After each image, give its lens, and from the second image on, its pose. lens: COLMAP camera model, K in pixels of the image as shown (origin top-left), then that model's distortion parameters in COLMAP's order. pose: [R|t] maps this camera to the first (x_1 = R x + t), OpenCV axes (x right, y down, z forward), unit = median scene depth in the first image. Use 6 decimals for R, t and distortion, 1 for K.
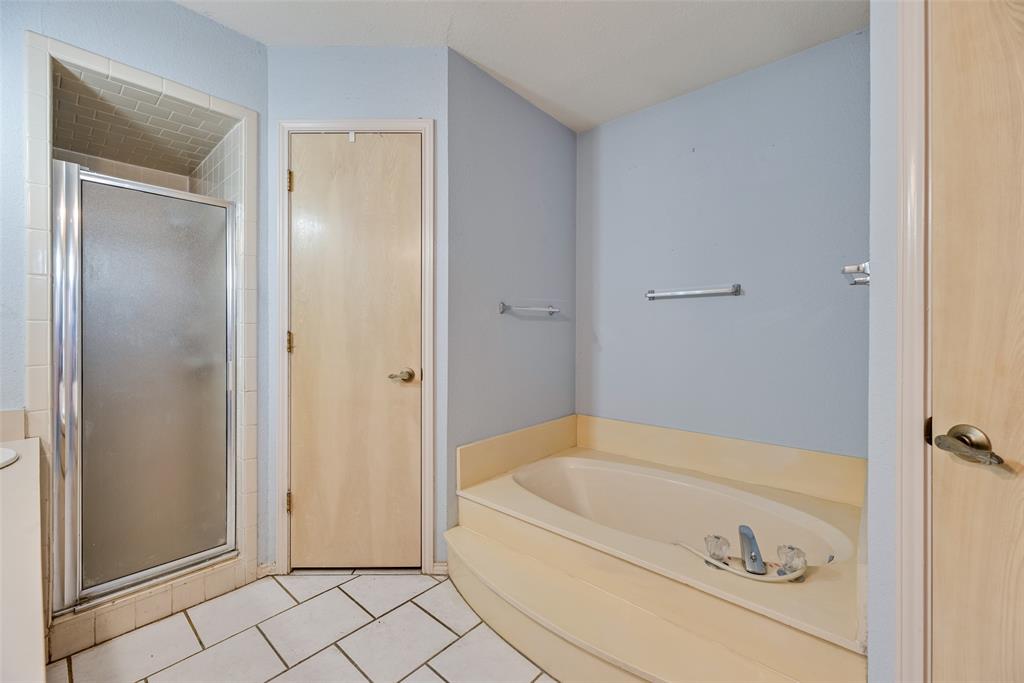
lens RADIAL K [[416.1, 0, 513.0], [0, 416.1, 340.0], [0, 0, 1]] dist [-0.002603, -0.000770]
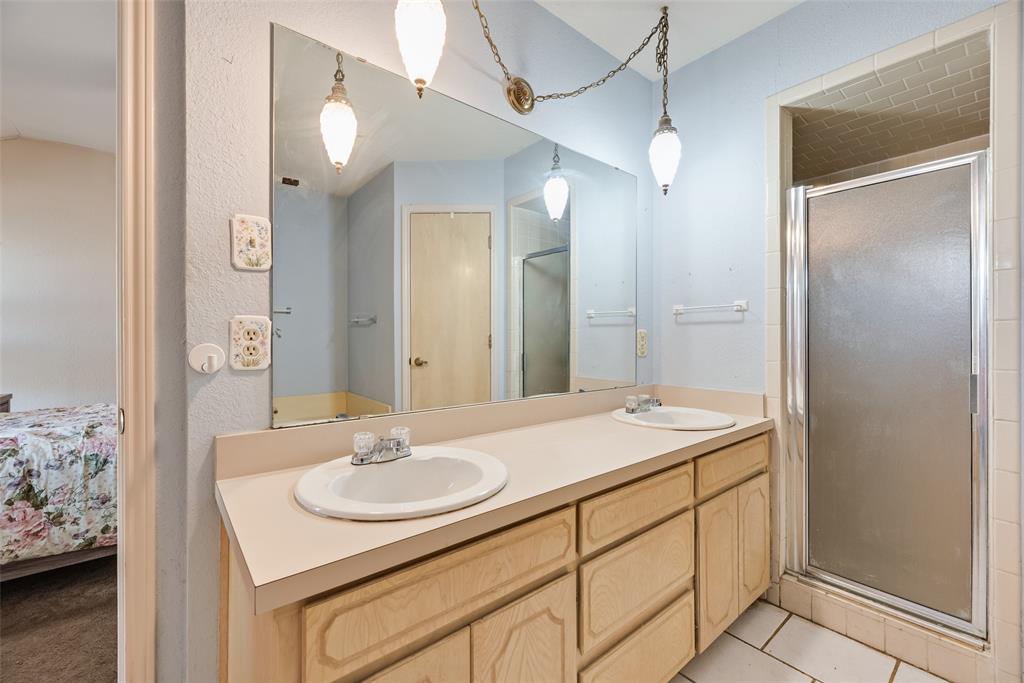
lens RADIAL K [[416.1, 0, 513.0], [0, 416.1, 340.0], [0, 0, 1]] dist [-0.002603, -0.000770]
pose [[-0.163532, 0.005569, -0.986522, 0.188392], [-0.013201, 0.999882, 0.007833, -0.001559], [0.986450, 0.014304, -0.163439, 0.380606]]
